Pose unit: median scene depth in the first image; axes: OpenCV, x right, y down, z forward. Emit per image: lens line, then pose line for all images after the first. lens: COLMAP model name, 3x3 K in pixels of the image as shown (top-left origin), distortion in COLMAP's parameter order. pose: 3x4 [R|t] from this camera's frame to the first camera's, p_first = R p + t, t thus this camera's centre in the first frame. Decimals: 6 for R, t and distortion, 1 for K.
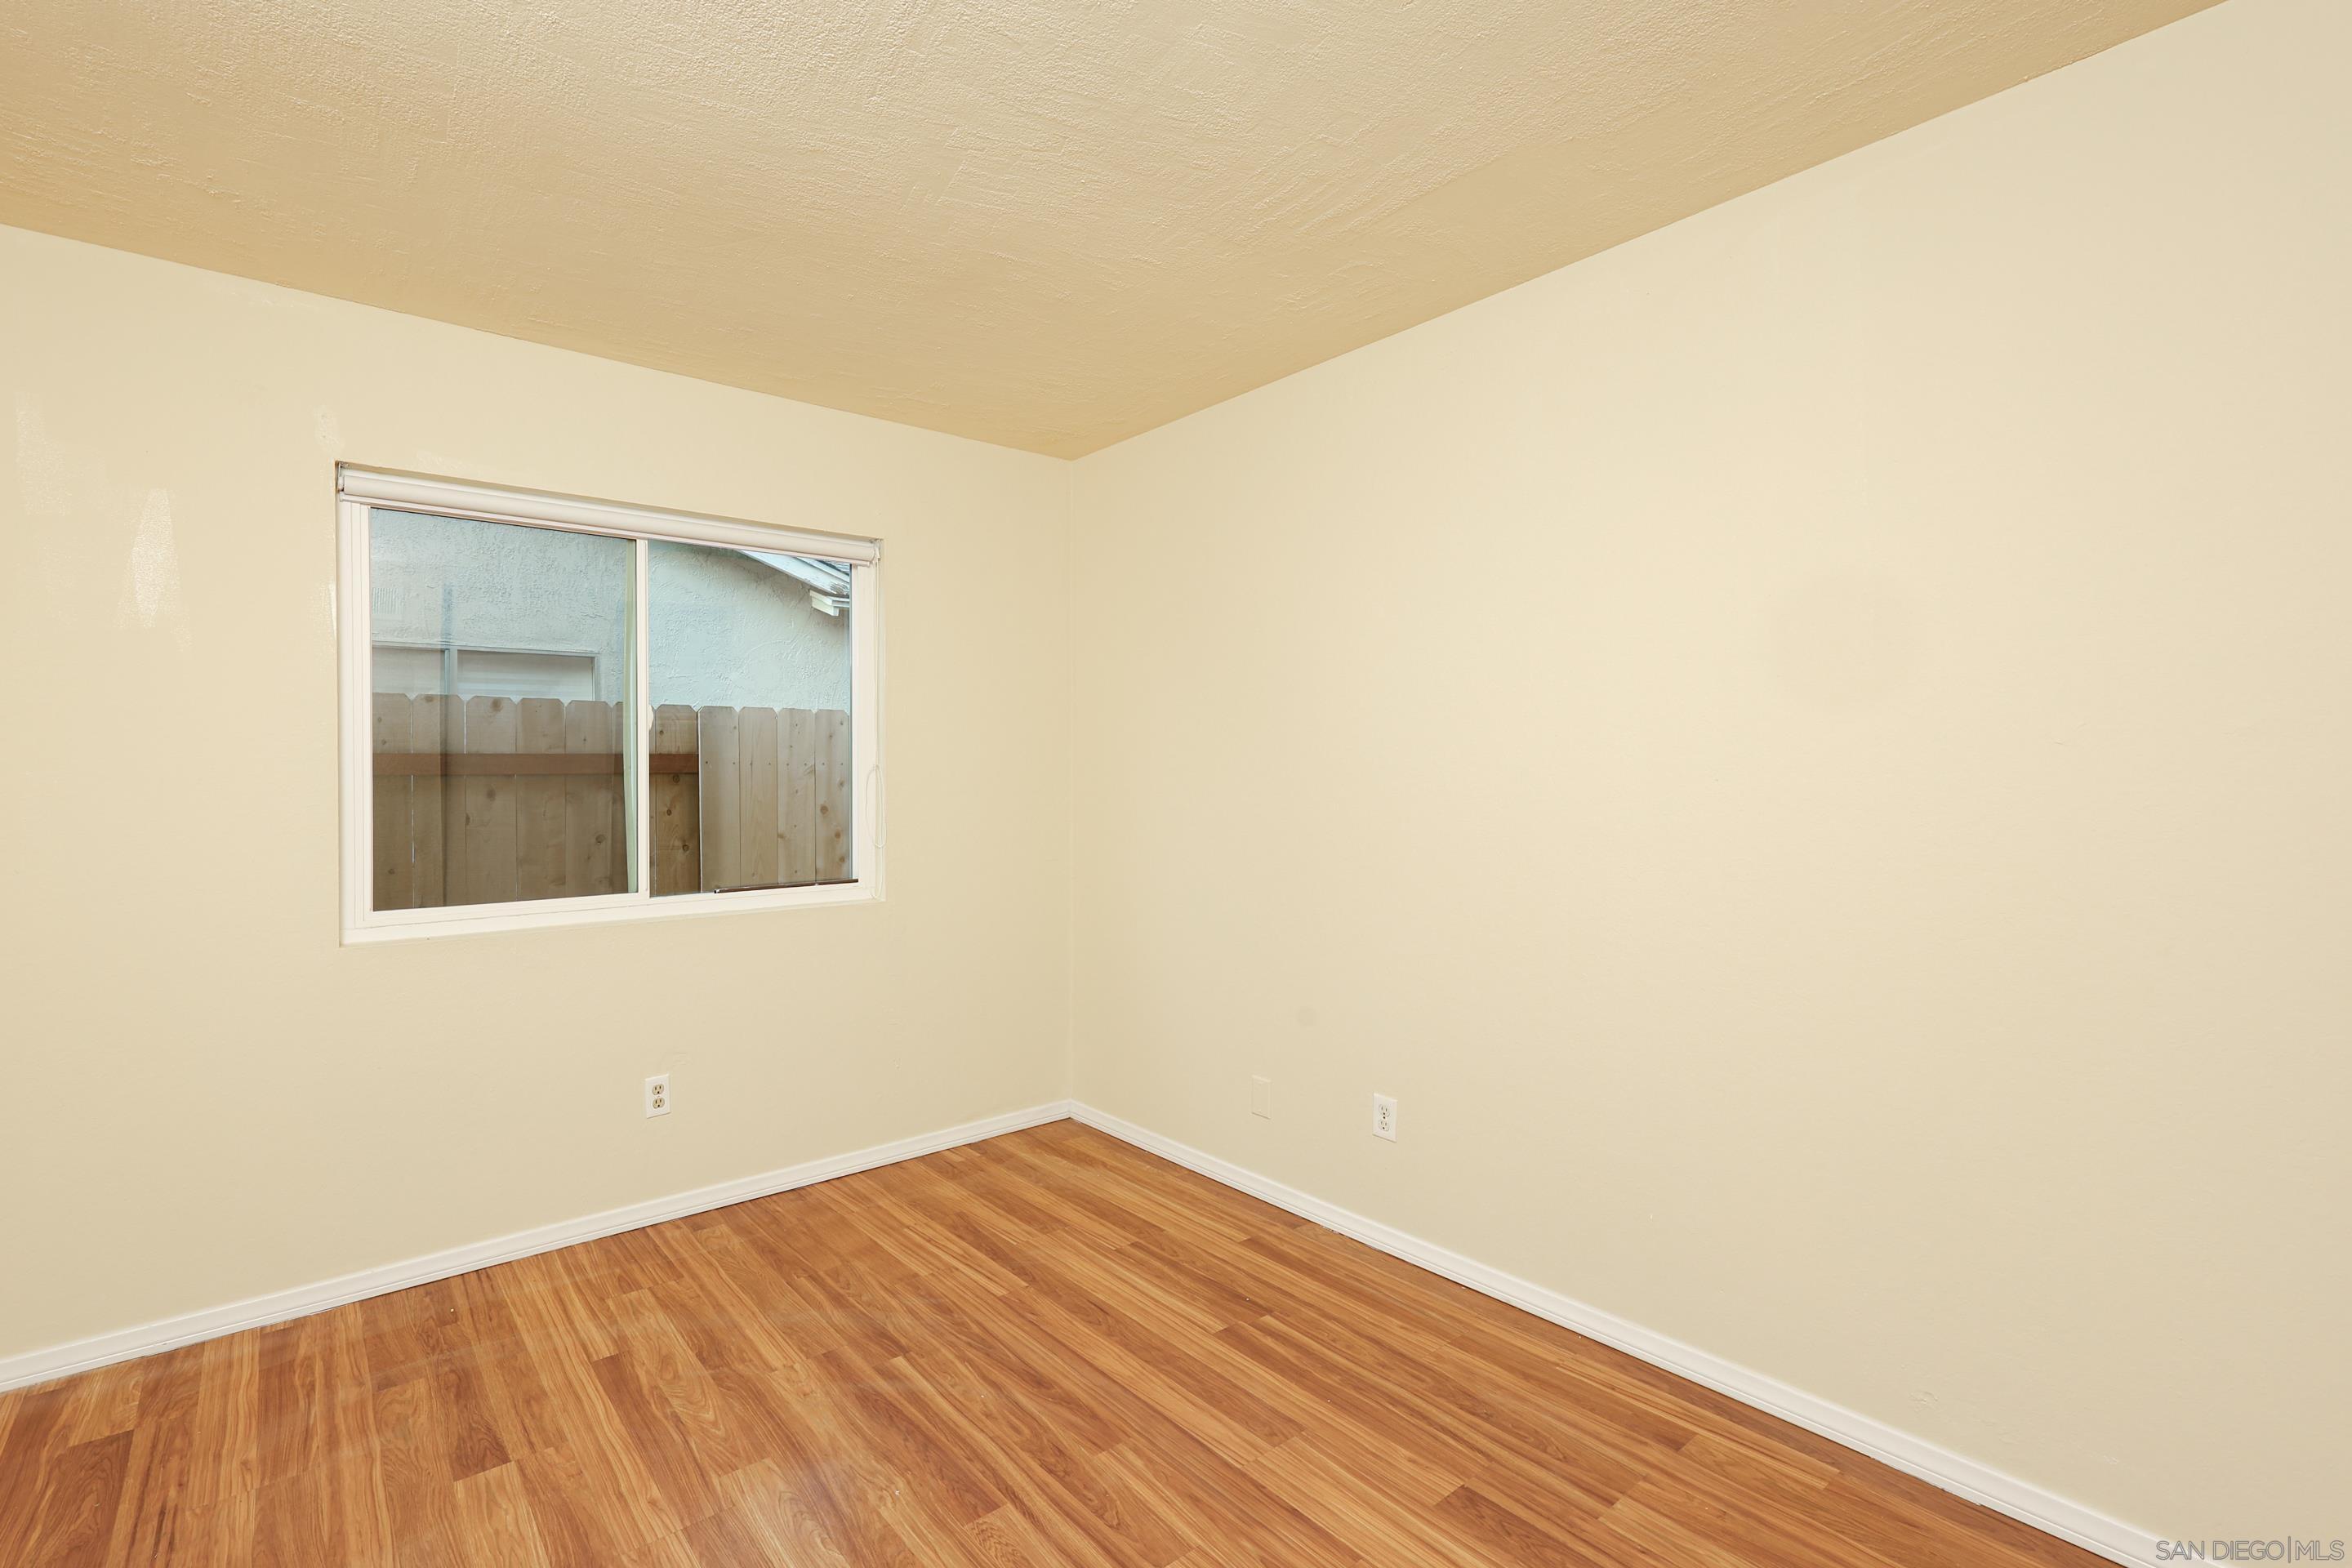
lens RADIAL K [[952.9, 0, 1163.9], [0, 952.9, 783.9], [0, 0, 1]] dist [0.010647, -0.000247]
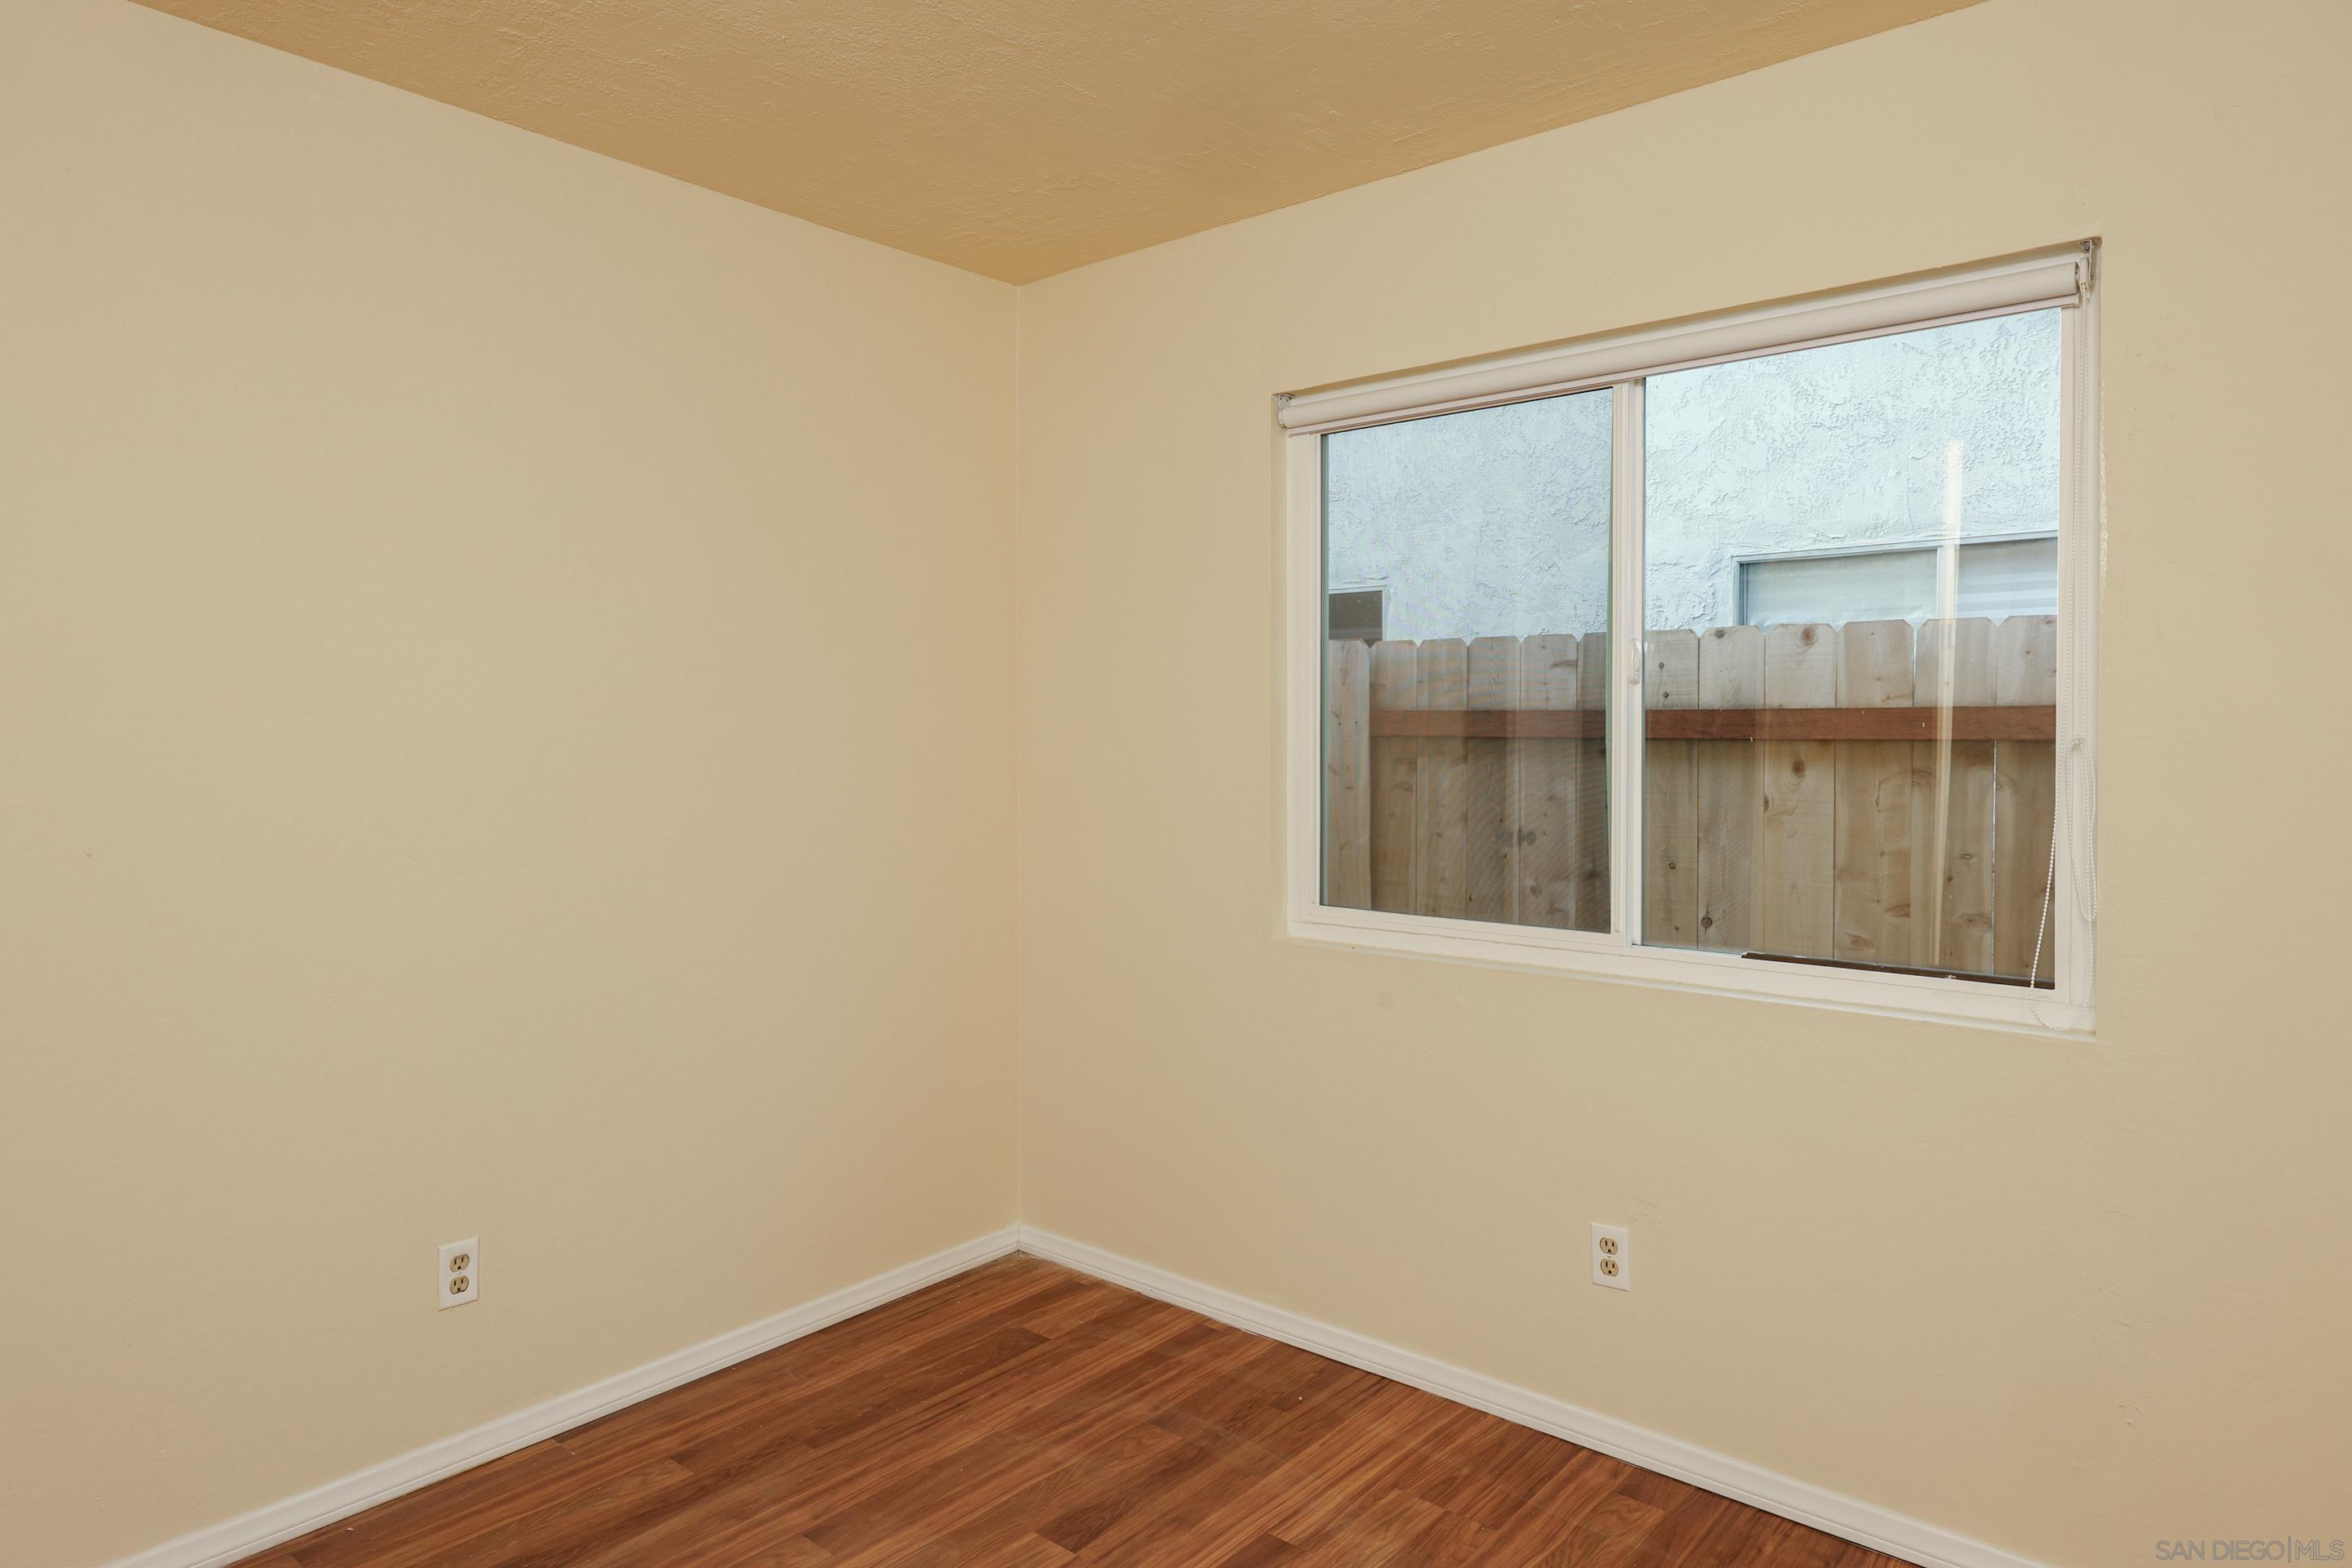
lens RADIAL K [[1534.4, 0, 1167.4], [0, 1534.4, 759.0], [0, 0, 1]] dist [0.010876, 0.001440]
pose [[0.148397, 0.031079, -0.988439, 0.511845], [-0.012688, 0.999484, 0.029521, -0.037092], [0.988846, 0.008161, 0.148715, 0.662490]]
